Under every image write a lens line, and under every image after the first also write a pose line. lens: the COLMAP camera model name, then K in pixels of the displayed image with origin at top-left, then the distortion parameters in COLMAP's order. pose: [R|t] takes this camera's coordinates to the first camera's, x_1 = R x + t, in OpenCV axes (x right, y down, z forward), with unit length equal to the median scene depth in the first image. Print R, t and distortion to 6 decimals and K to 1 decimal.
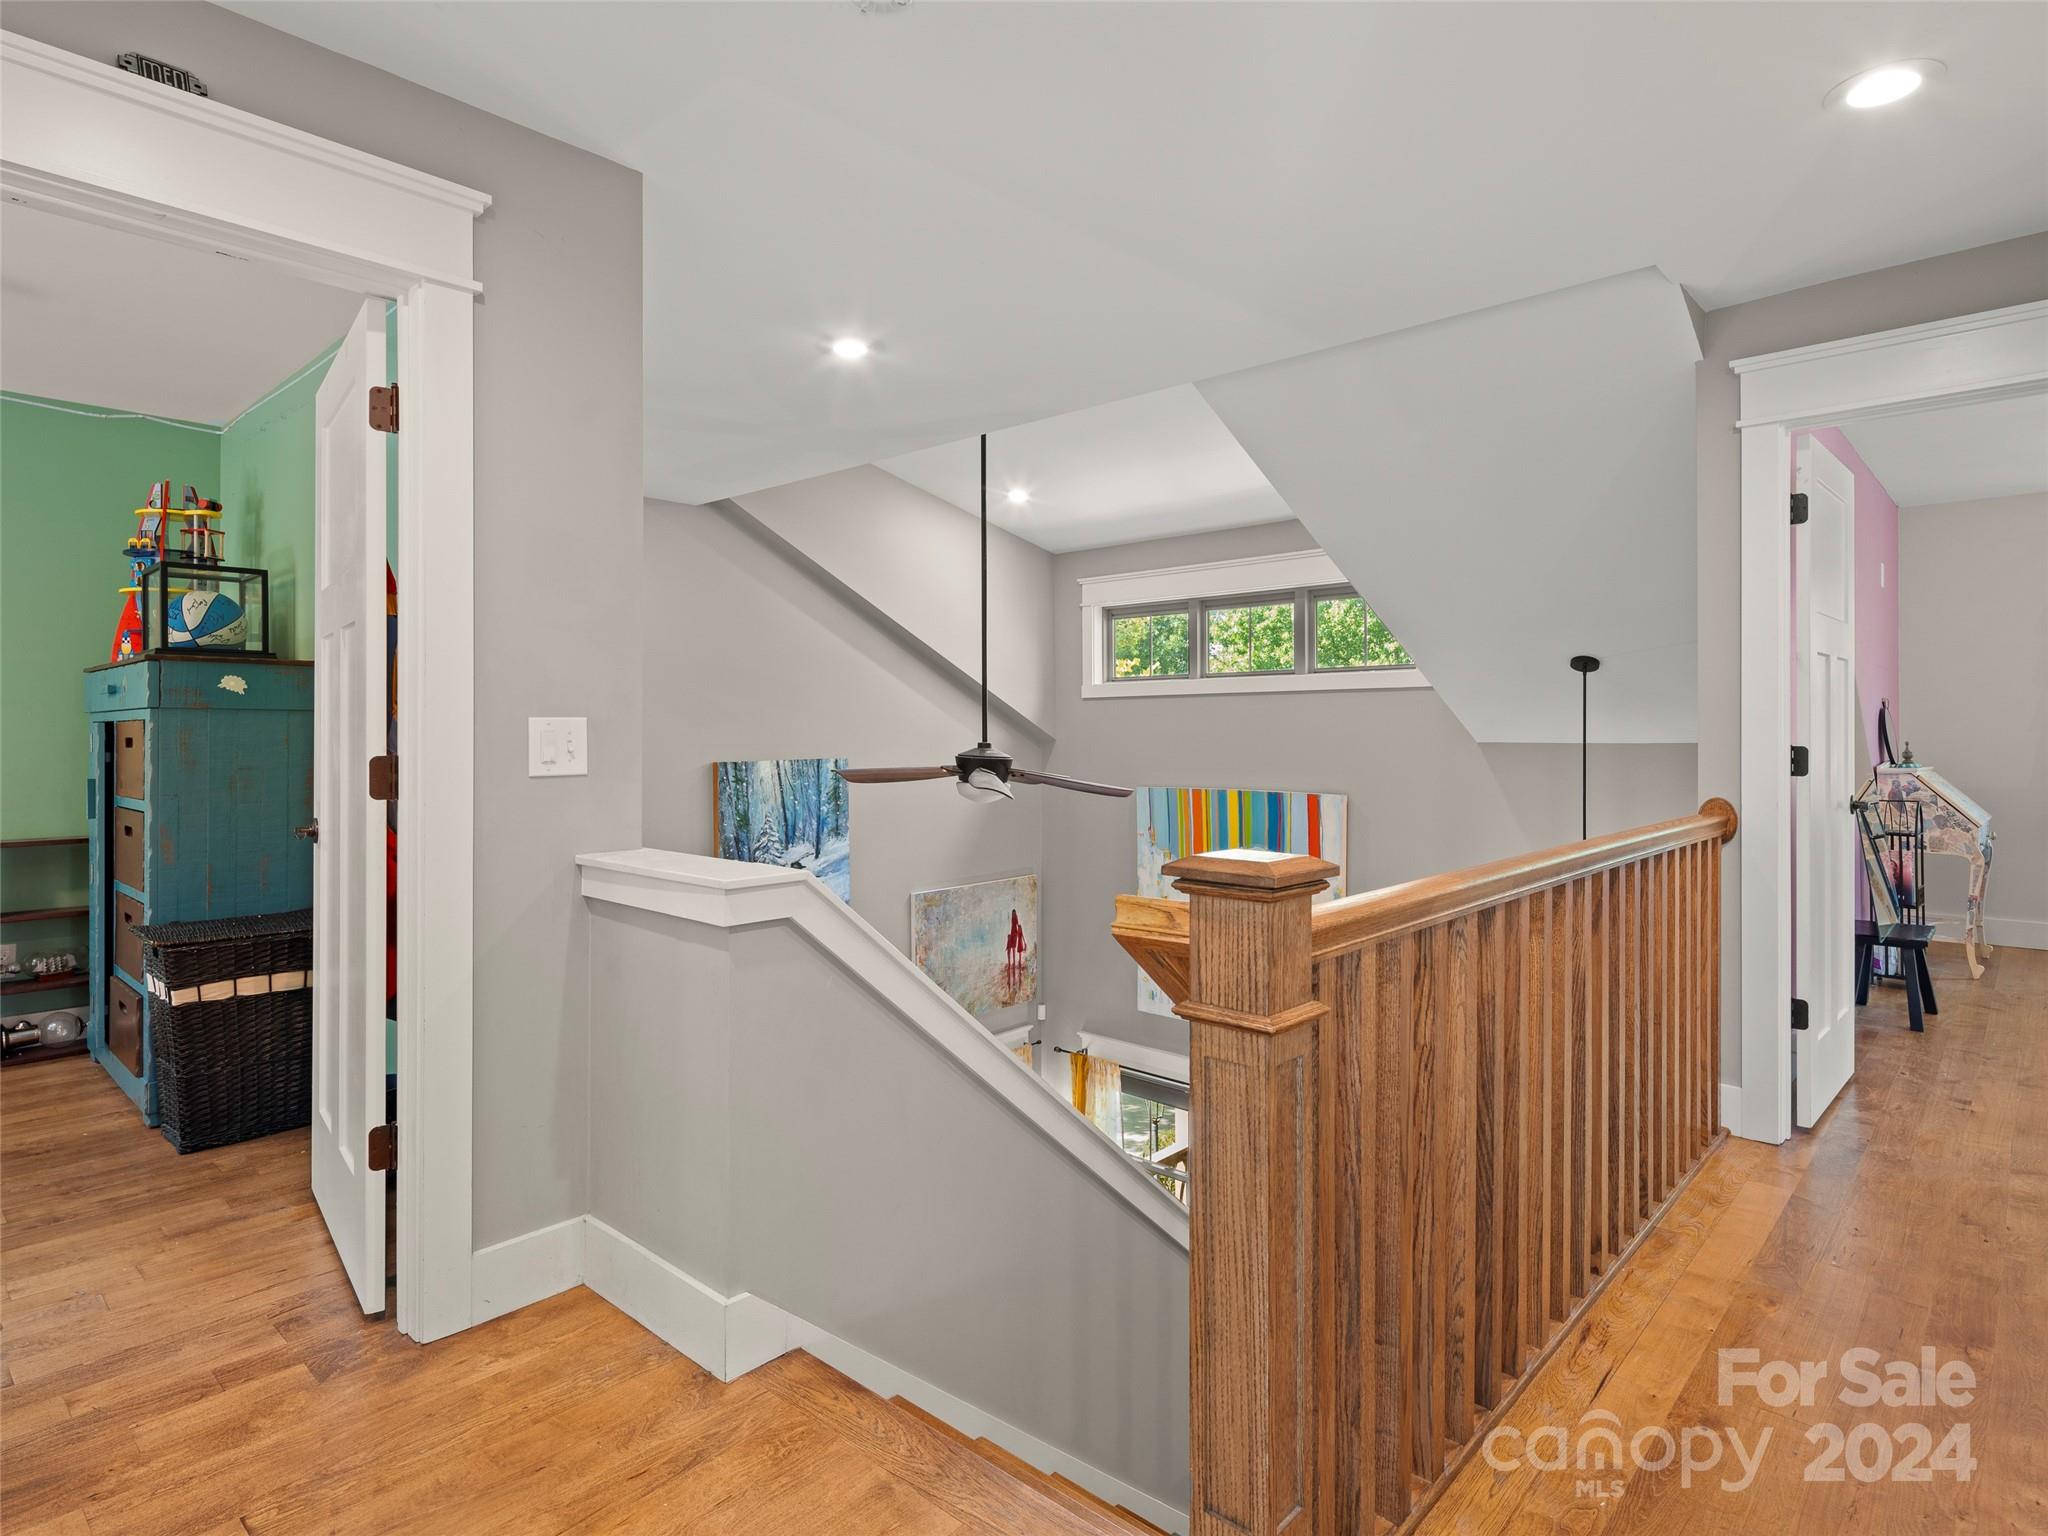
lens RADIAL K [[1117.2, 0, 1020.8], [0, 1117.2, 729.4], [0, 0, 1]] dist [0.003487, -0.004694]
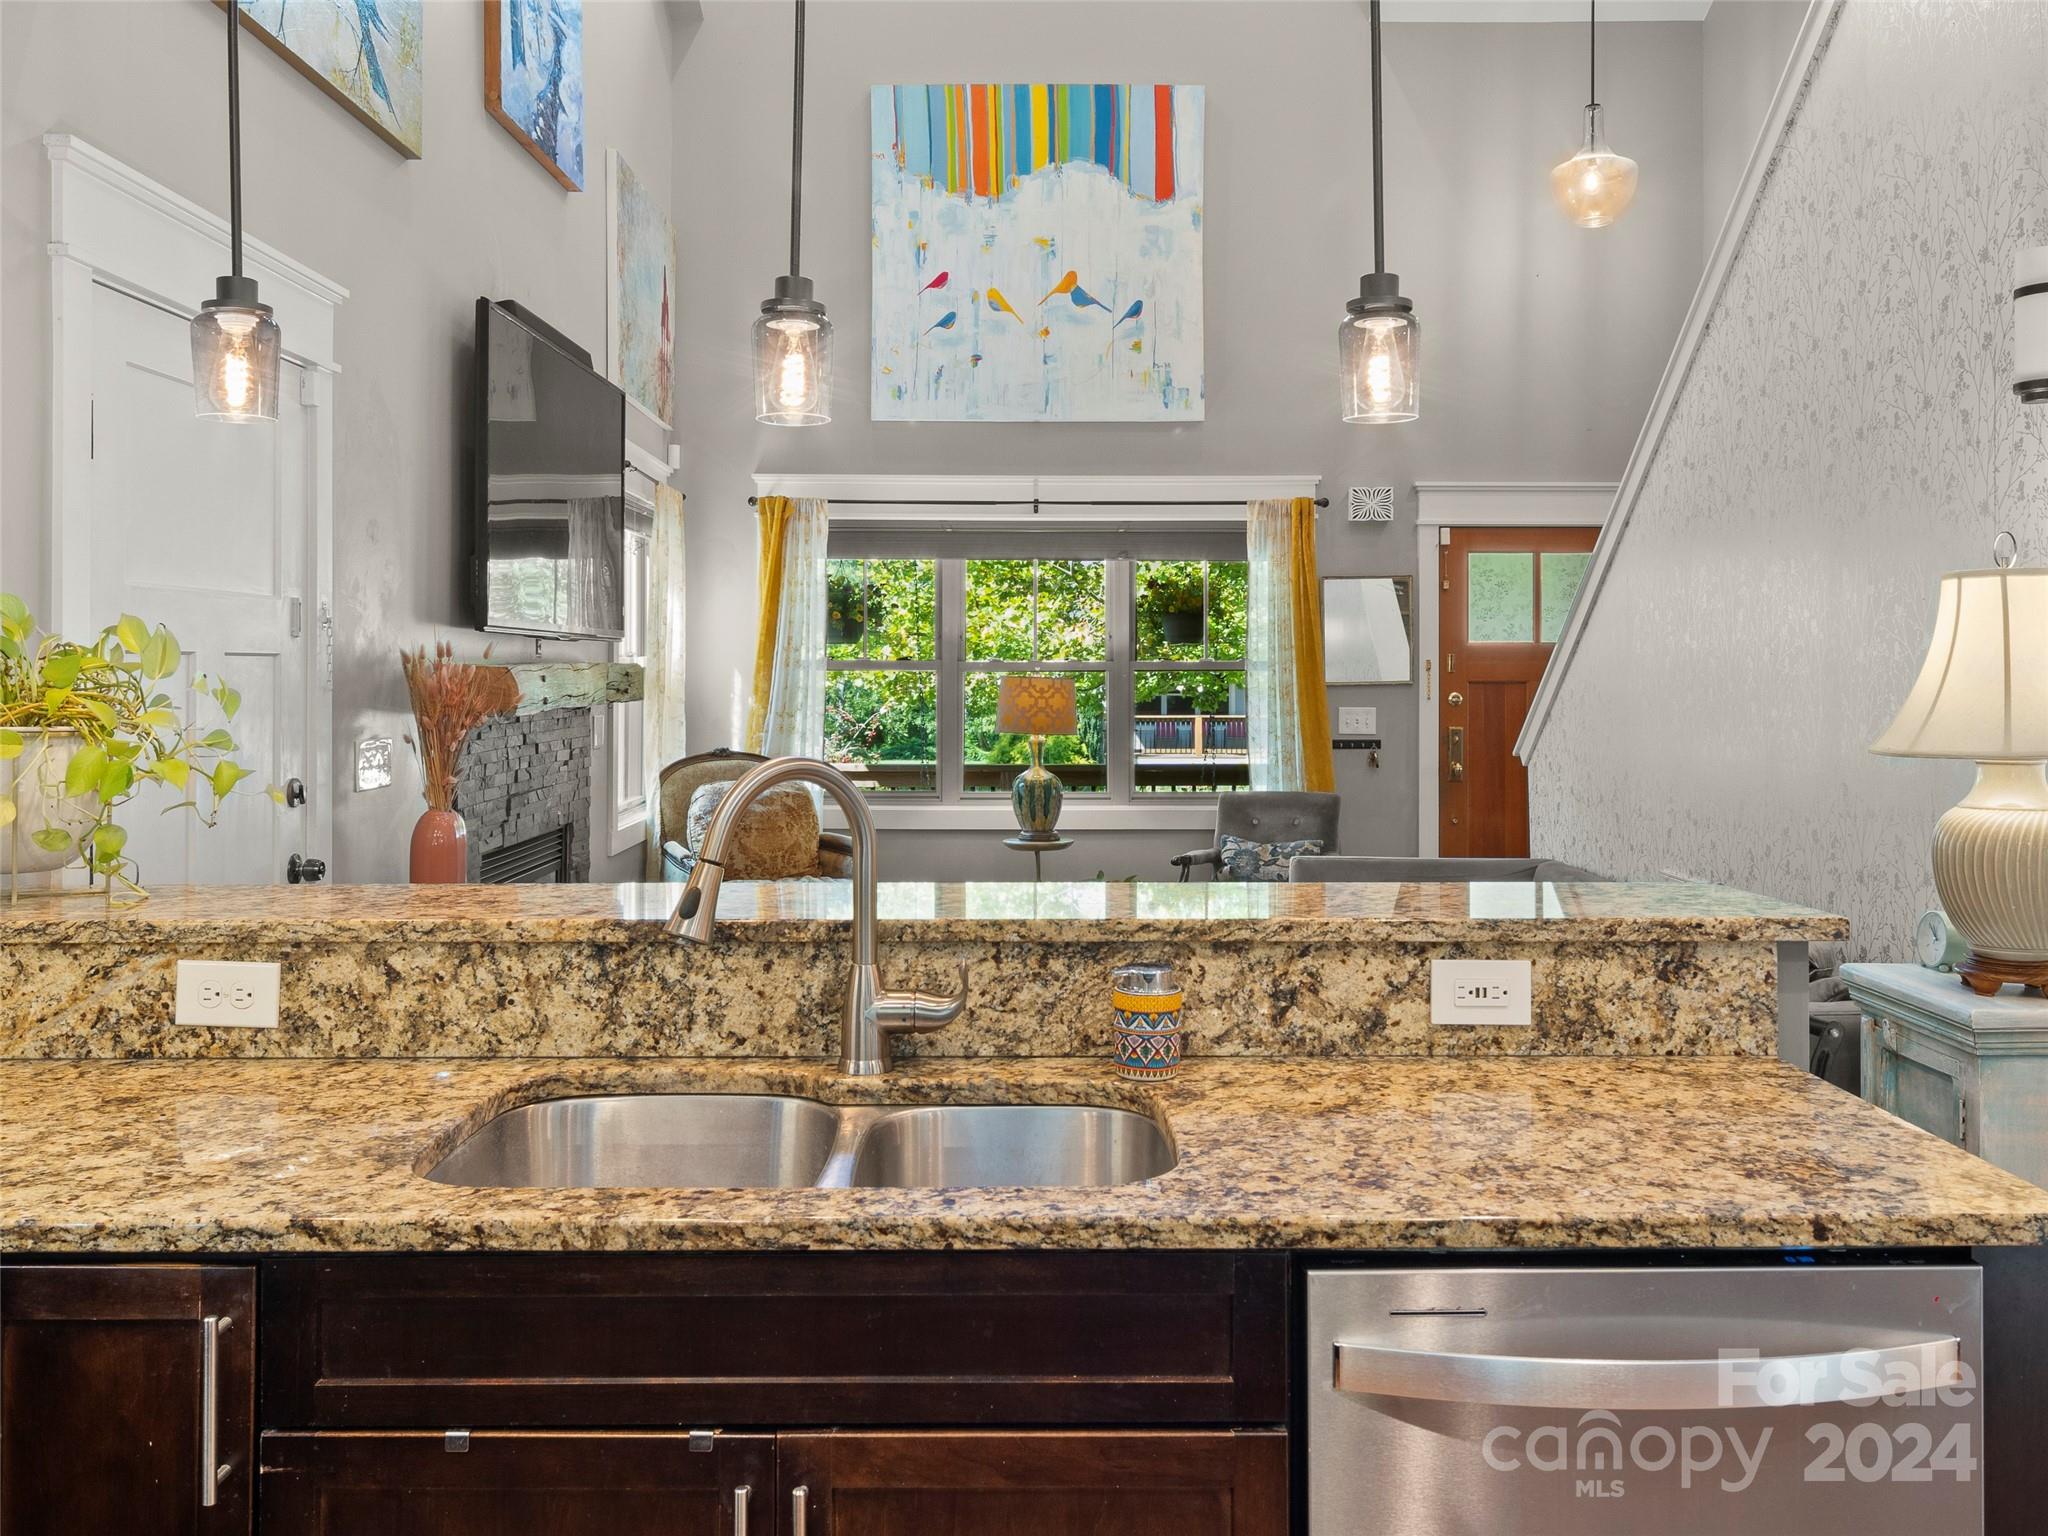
lens RADIAL K [[1700.1, 0, 1025.8], [0, 1700.1, 666.0], [0, 0, 1]] dist [0.003625, 0.003099]
pose [[0.728199, 0.005687, 0.685342, -0.585109], [-0.005163, 0.999983, -0.002812, 0.448116], [-0.685346, -0.001490, 0.728216, 0.218527]]
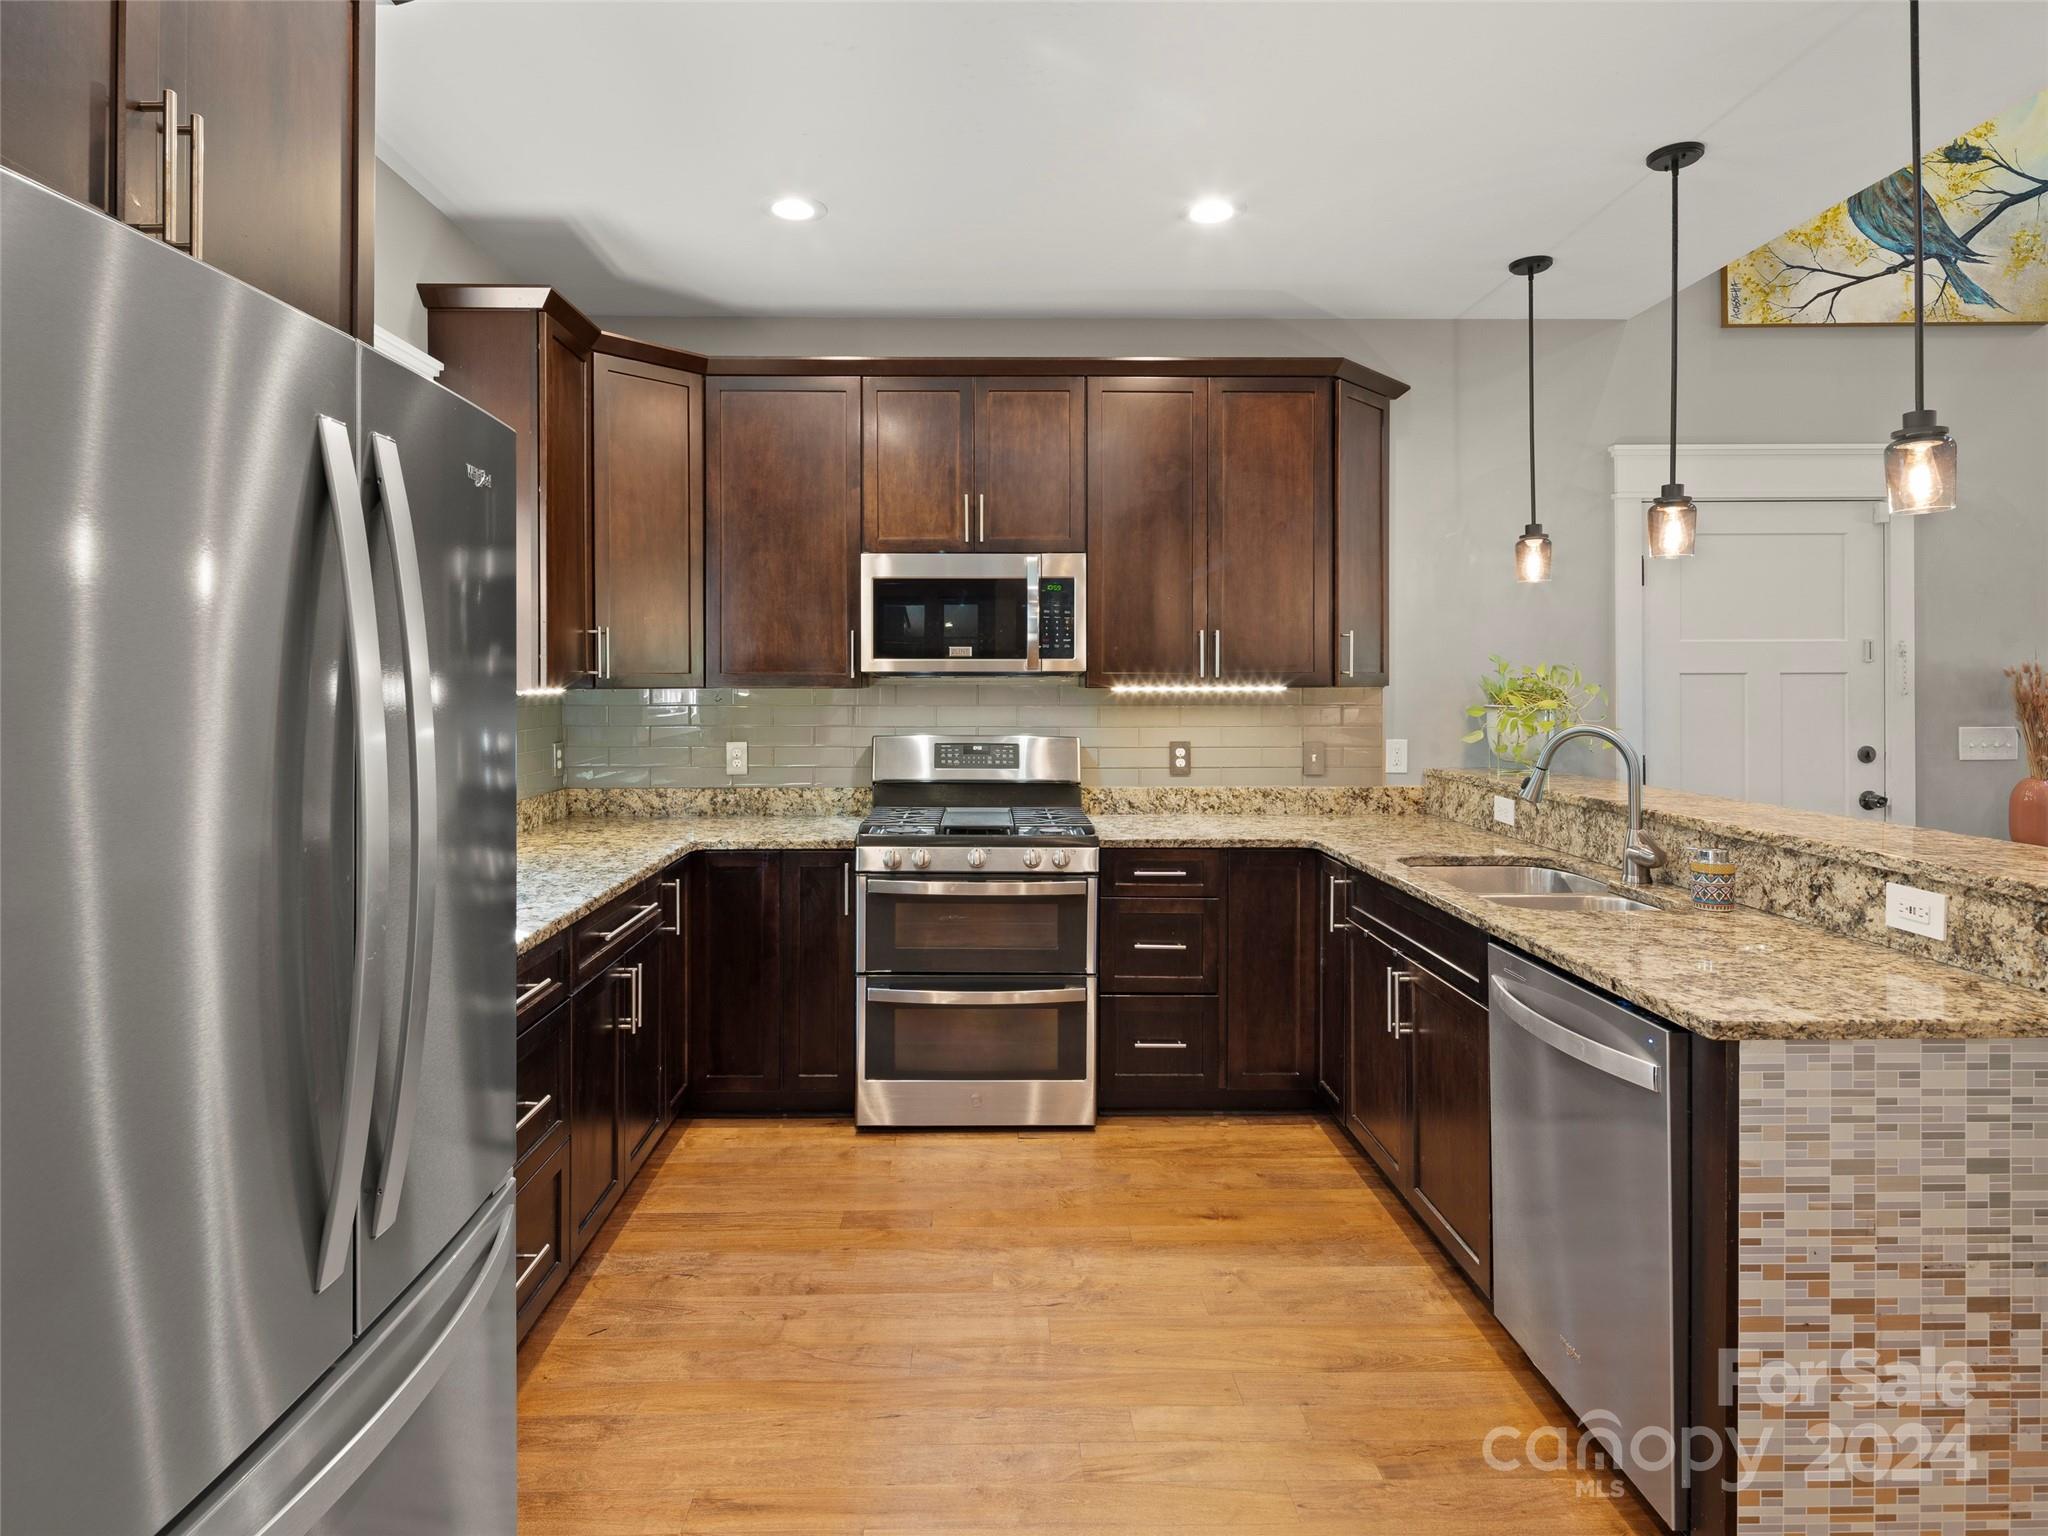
lens RADIAL K [[1117.2, 0, 982.7], [0, 1117.2, 682.0], [0, 0, 1]] dist [0.003487, -0.004694]
pose [[0.685293, 0.001398, -0.728266, -0.266422], [0.003822, 0.999977, 0.005517, 0.443925], [0.728257, -0.006564, 0.685273, 0.010067]]
